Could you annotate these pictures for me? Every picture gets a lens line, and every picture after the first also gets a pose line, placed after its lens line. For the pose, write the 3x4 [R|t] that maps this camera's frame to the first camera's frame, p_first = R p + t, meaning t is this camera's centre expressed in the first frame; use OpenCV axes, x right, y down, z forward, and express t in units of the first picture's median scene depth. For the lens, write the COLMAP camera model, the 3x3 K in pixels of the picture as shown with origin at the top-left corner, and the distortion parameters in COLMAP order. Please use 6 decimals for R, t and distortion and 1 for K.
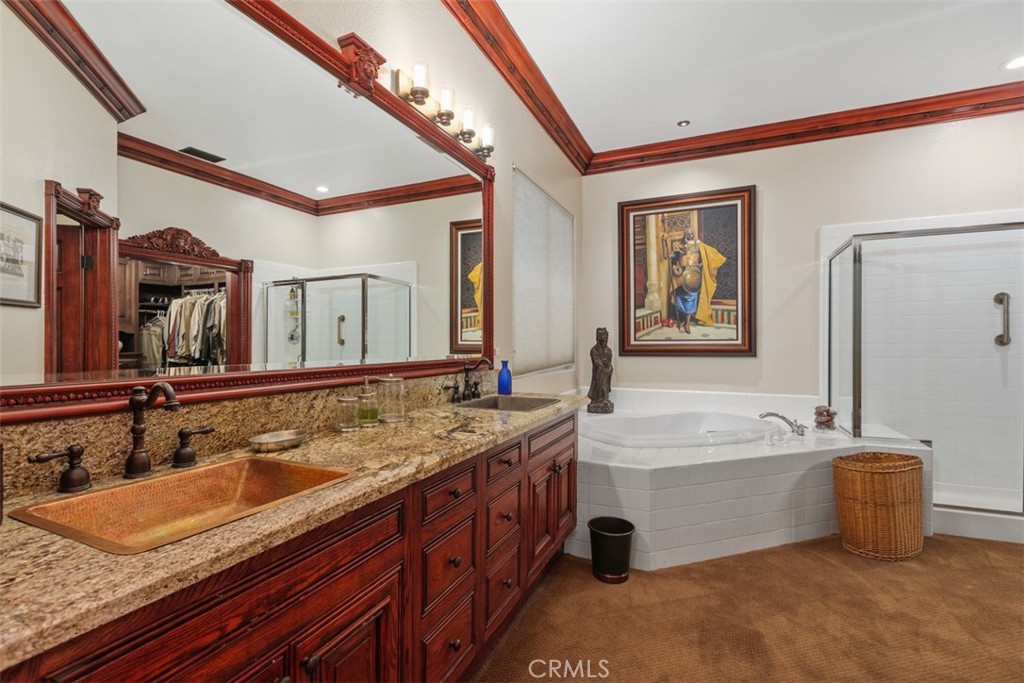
lens RADIAL K [[470.6, 0, 514.9], [0, 470.6, 343.1], [0, 0, 1]] dist [0.007796, -0.003128]
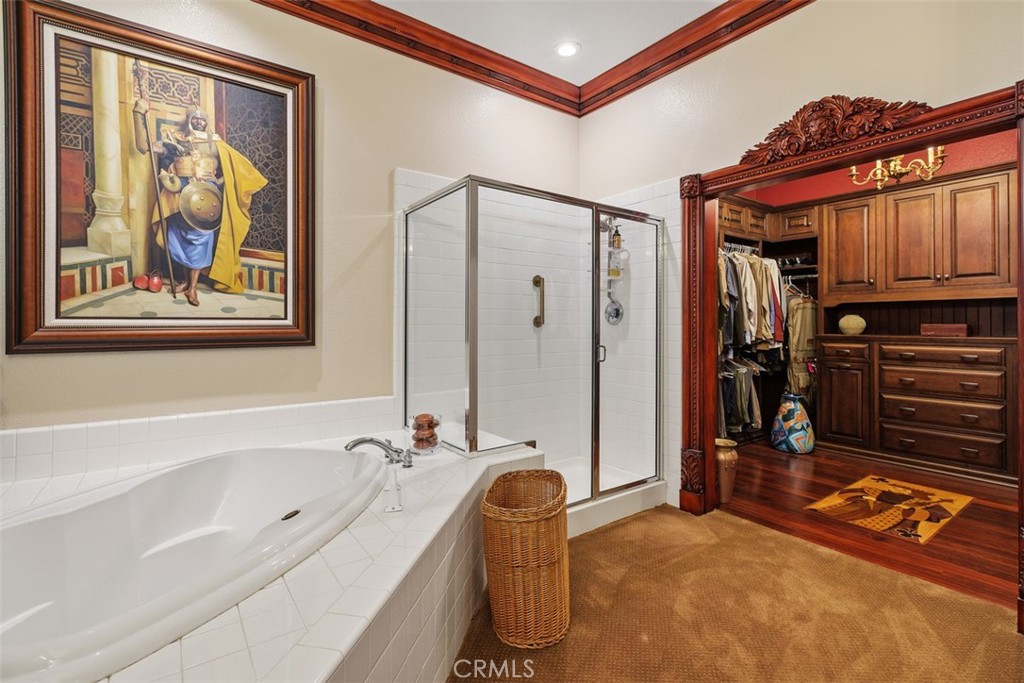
lens RADIAL K [[470.6, 0, 507.5], [0, 470.6, 321.4], [0, 0, 1]] dist [0.007796, -0.003128]
pose [[0.516054, 0.009539, 0.856503, 0.098415], [0.001560, 0.999926, -0.012076, 0.004214], [-0.856555, 0.007568, 0.516001, 0.434108]]
